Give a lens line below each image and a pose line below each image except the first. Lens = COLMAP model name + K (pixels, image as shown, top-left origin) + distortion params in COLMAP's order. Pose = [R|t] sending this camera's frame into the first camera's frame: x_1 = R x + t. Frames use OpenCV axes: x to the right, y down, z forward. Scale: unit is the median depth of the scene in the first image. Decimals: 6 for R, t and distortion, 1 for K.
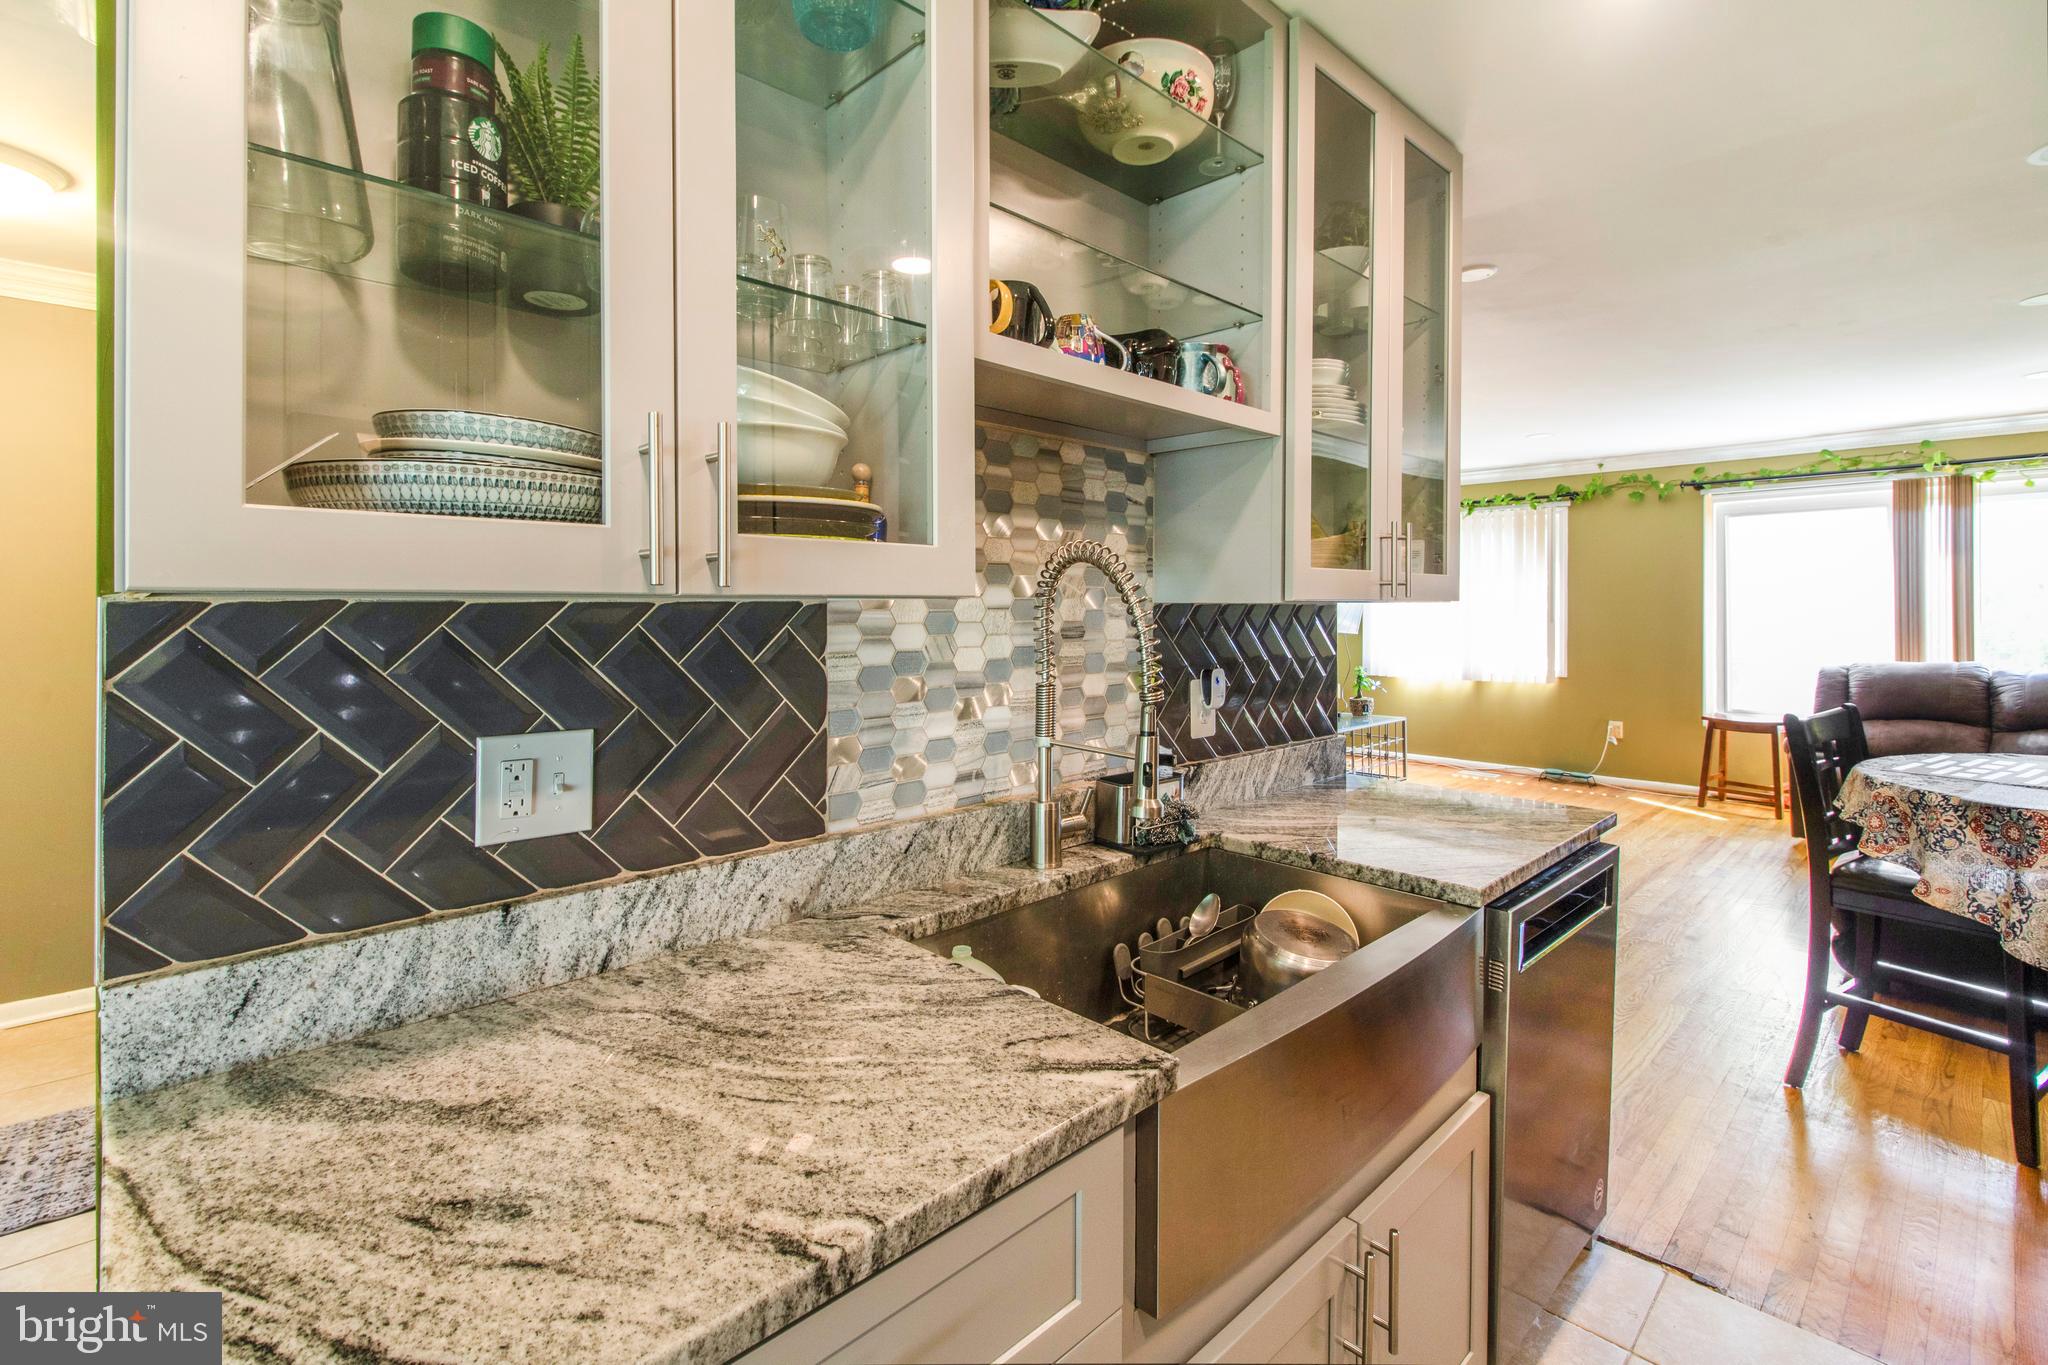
lens RADIAL K [[940.2, 0, 1005.9], [0, 940.2, 608.8], [0, 0, 1]] dist [0.012766, -0.008006]
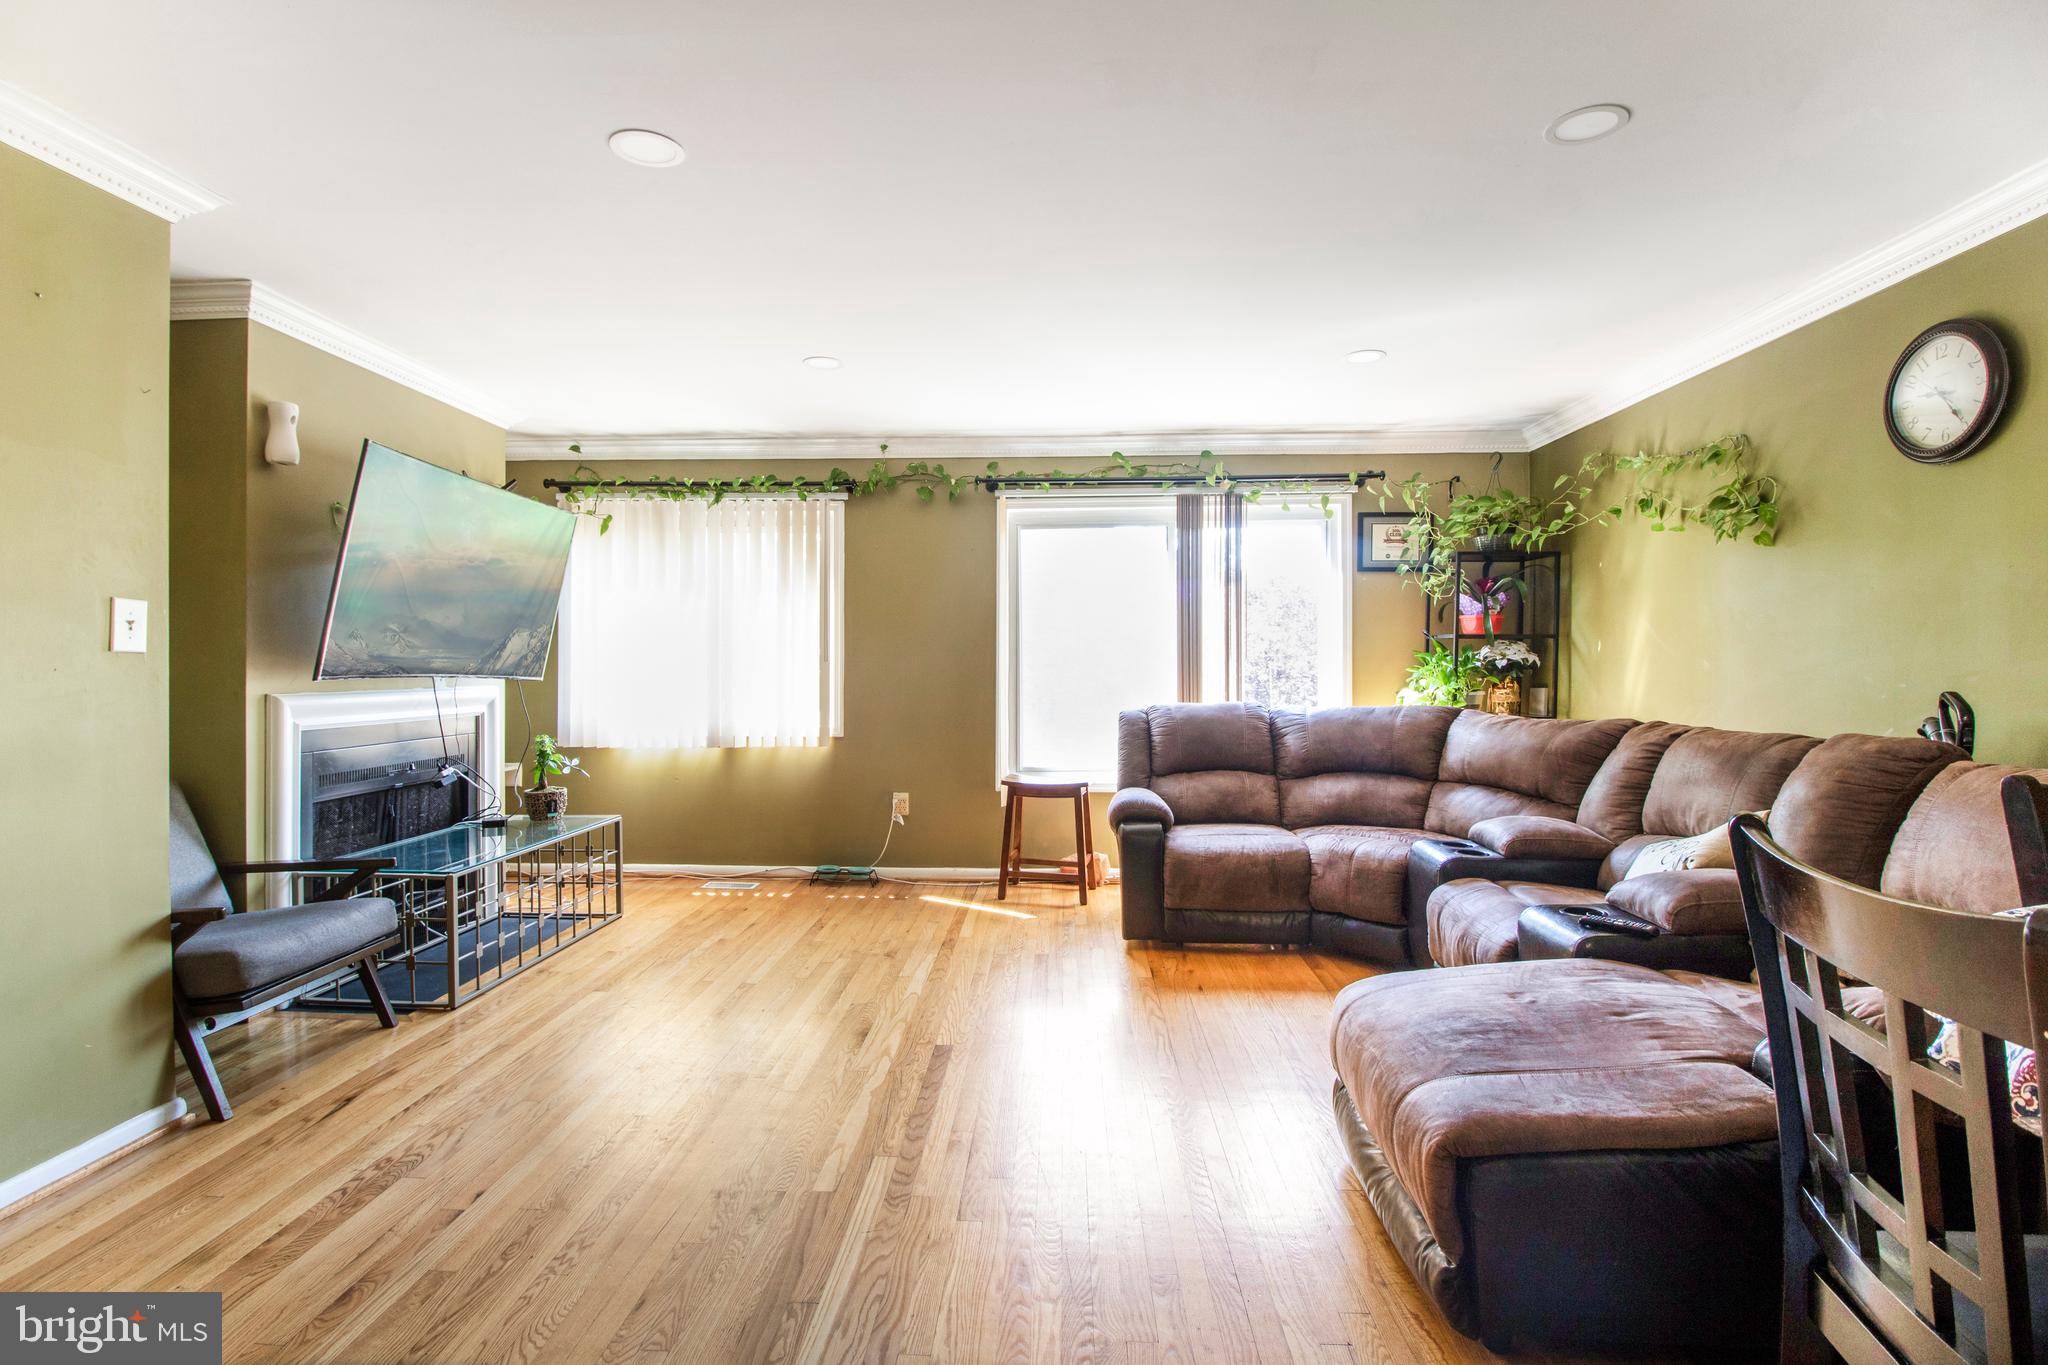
lens RADIAL K [[943.8, 0, 1027.5], [0, 943.8, 677.8], [0, 0, 1]] dist [0.009710, -0.010576]
pose [[0.716019, -0.006428, 0.698051, 0.631652], [-0.002352, 0.999930, 0.011621, 0.061430], [-0.698077, -0.009963, 0.715954, 1.275472]]
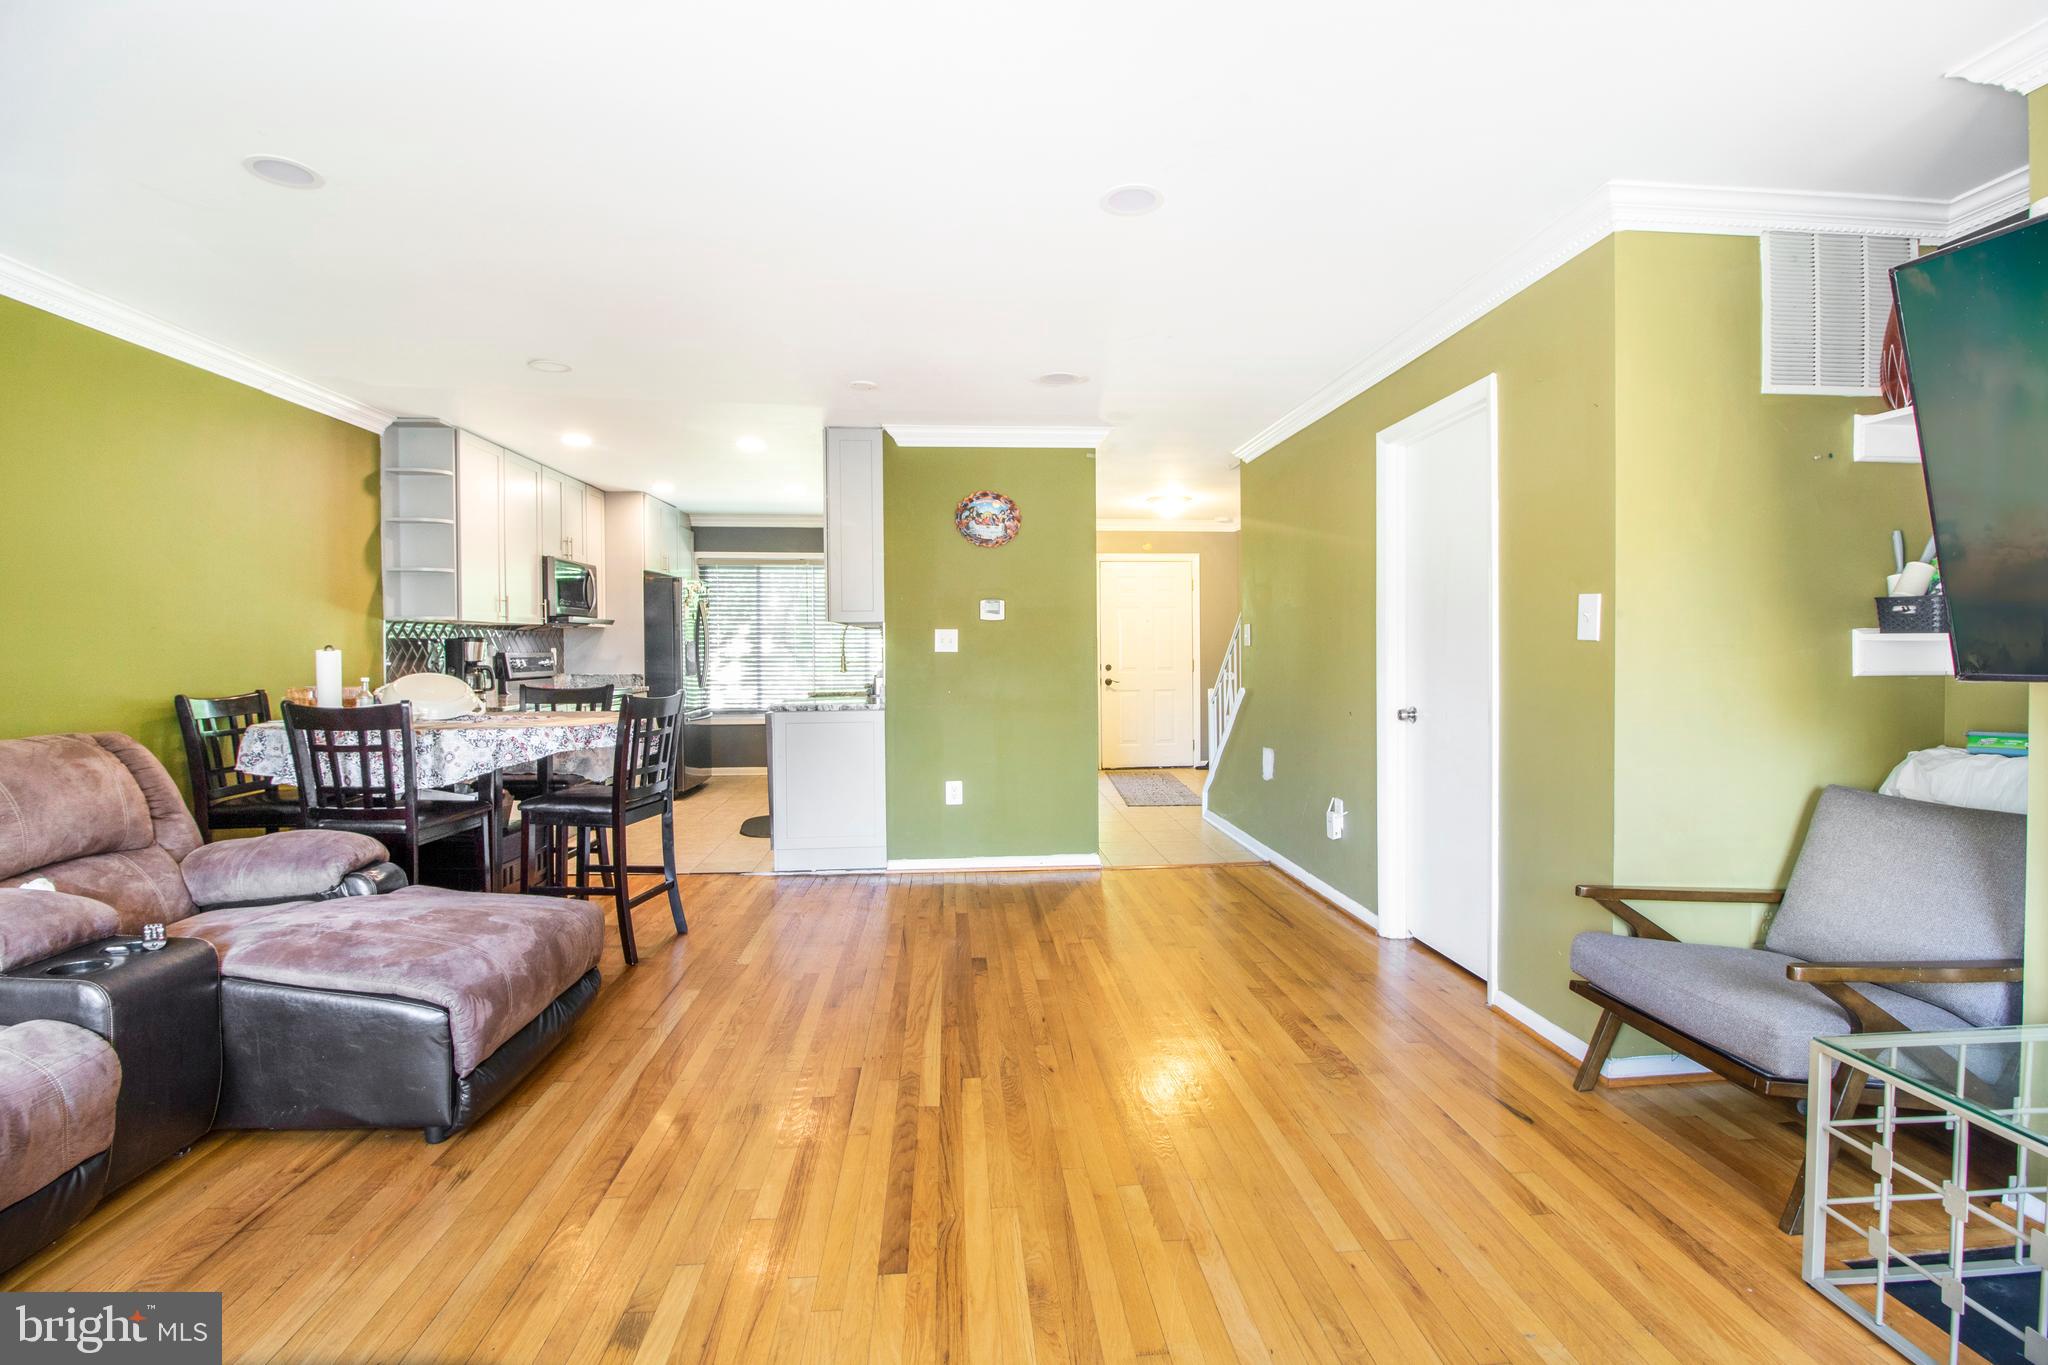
lens RADIAL K [[943.8, 0, 1029.3], [0, 943.8, 653.4], [0, 0, 1]] dist [0.009710, -0.010576]
pose [[-0.625483, 0.013050, -0.780129, 2.080377], [0.005802, 0.999910, 0.012075, 0.044711], [0.780216, 0.003026, -0.625503, 2.965485]]
